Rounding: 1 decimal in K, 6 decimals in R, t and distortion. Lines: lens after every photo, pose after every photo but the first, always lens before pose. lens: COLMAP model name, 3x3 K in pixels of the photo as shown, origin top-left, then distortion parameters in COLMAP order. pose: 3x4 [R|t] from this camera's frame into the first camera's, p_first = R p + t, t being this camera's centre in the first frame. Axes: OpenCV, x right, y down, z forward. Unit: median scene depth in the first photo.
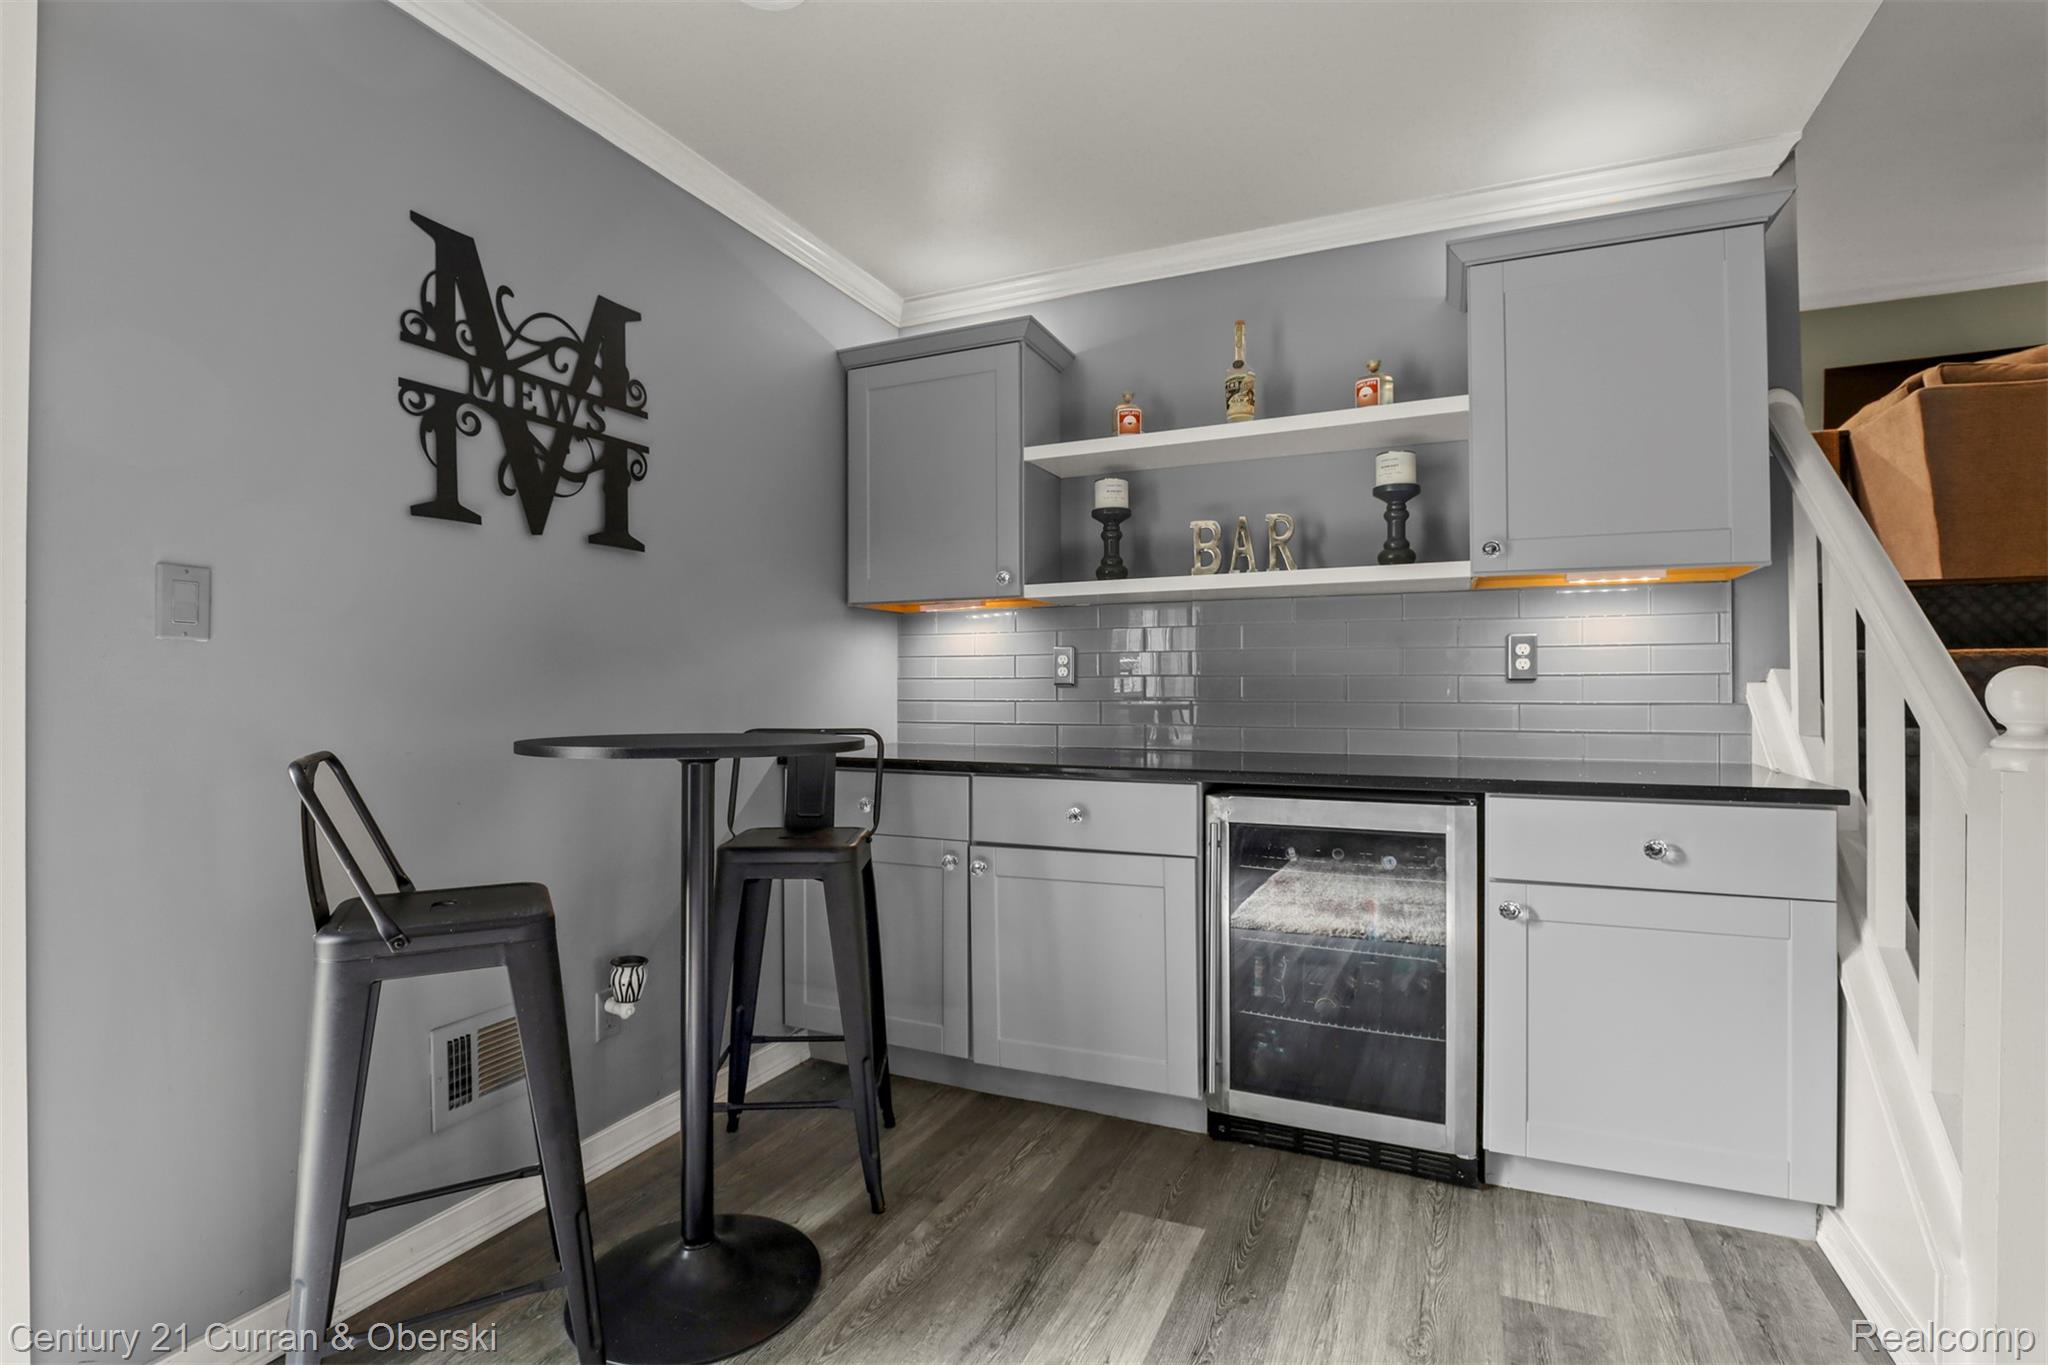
lens RADIAL K [[950.3, 0, 1026.2], [0, 950.3, 678.9], [0, 0, 1]] dist [-0.034924, 0.005305]
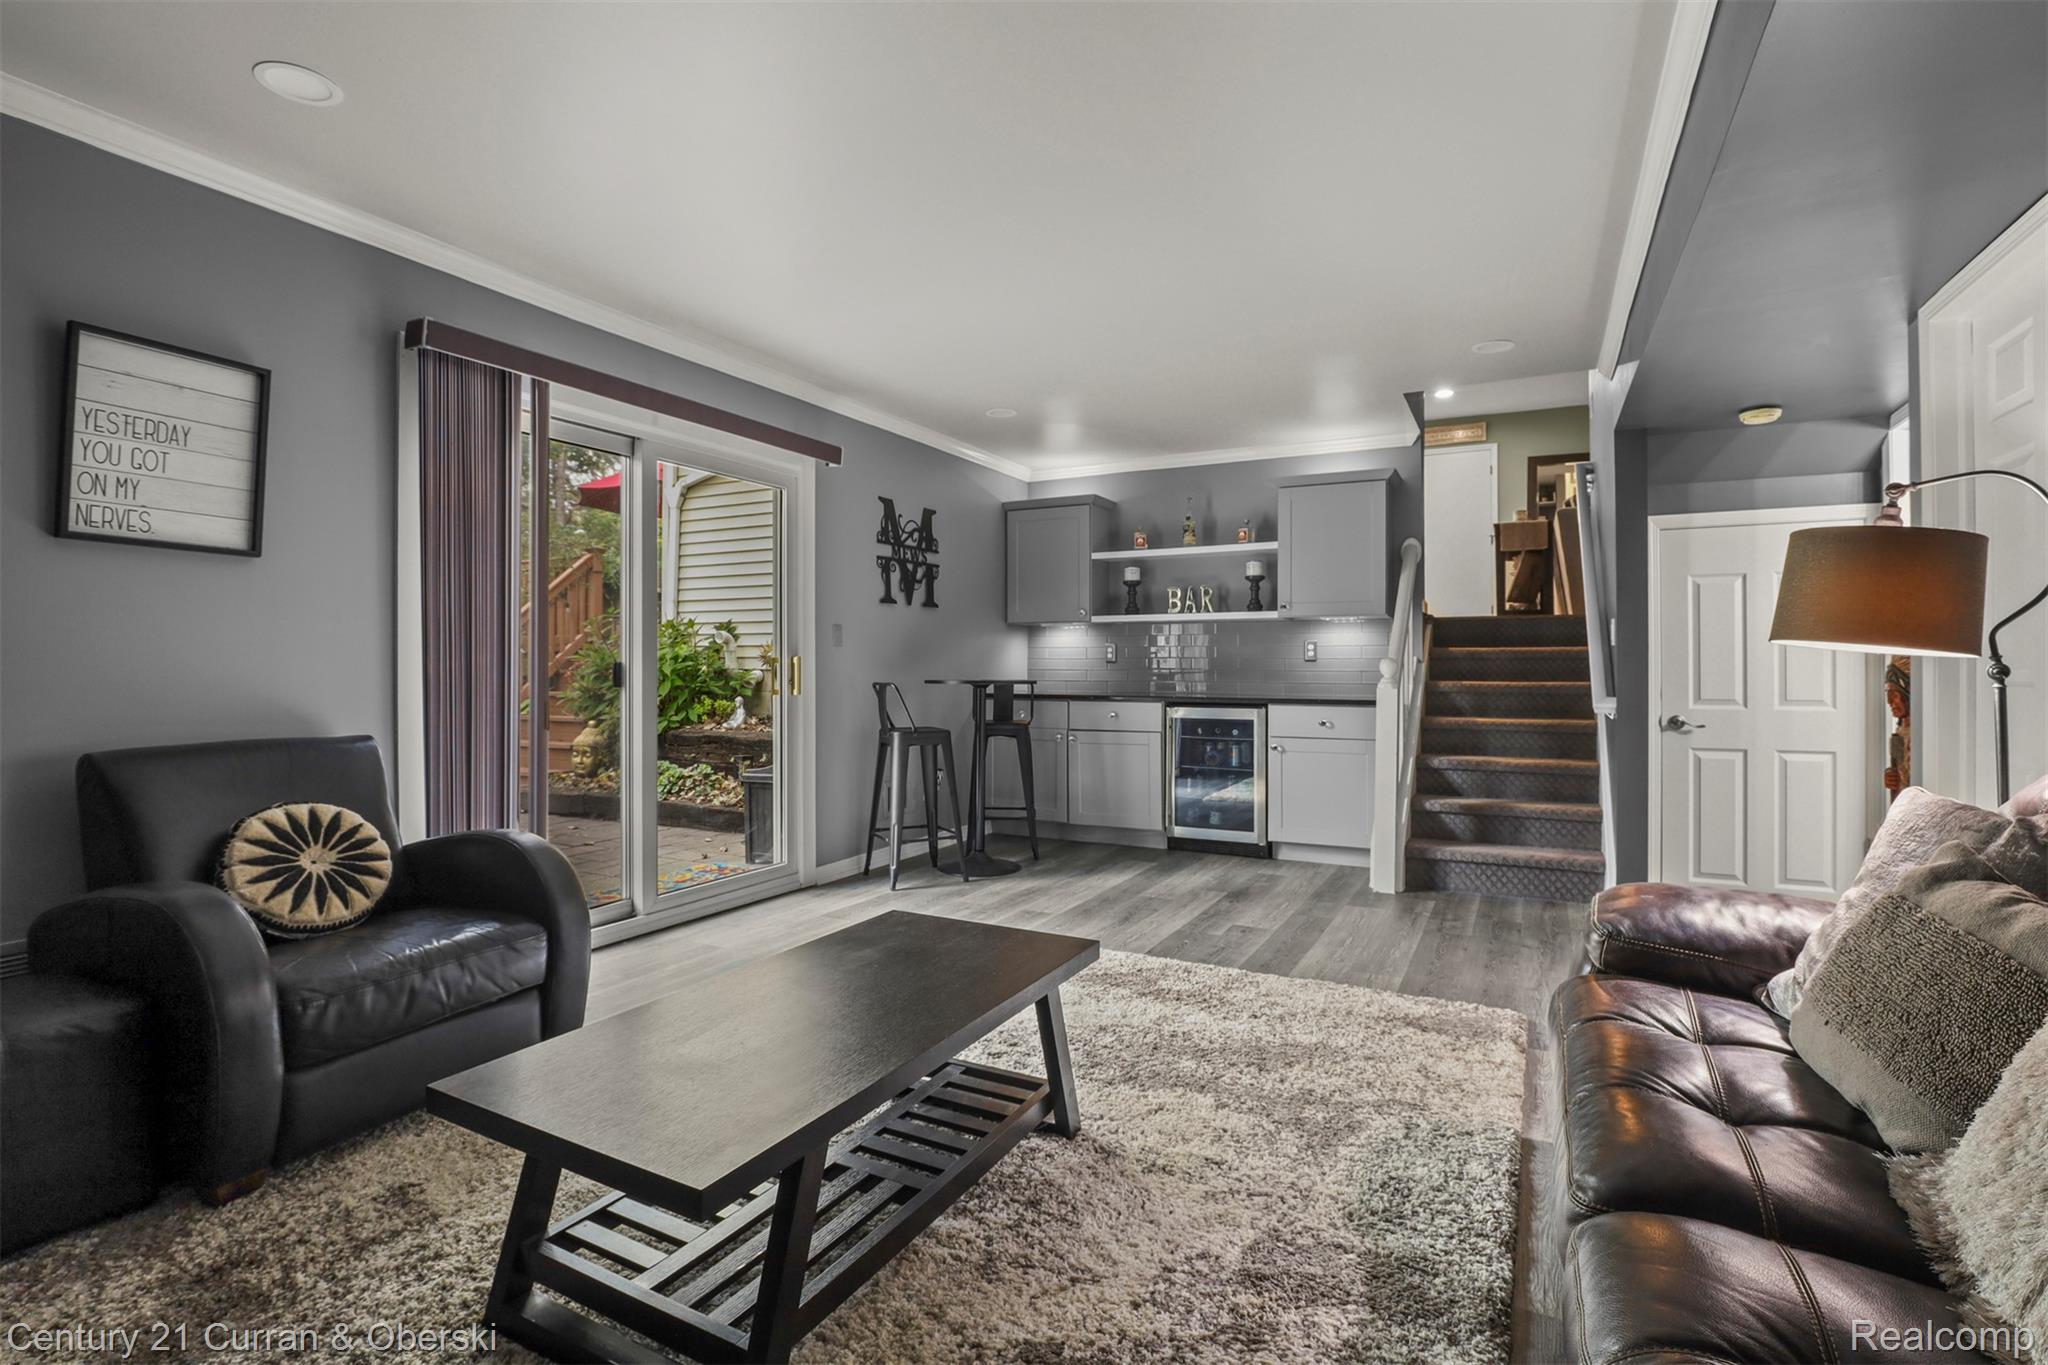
lens RADIAL K [[950.3, 0, 1008.4], [0, 950.3, 664.1], [0, 0, 1]] dist [-0.034924, 0.005305]
pose [[0.996495, 0.004069, -0.083553, -0.012384], [-0.003289, 0.999950, 0.009471, -0.011059], [0.083588, -0.009163, 0.996458, -1.416814]]
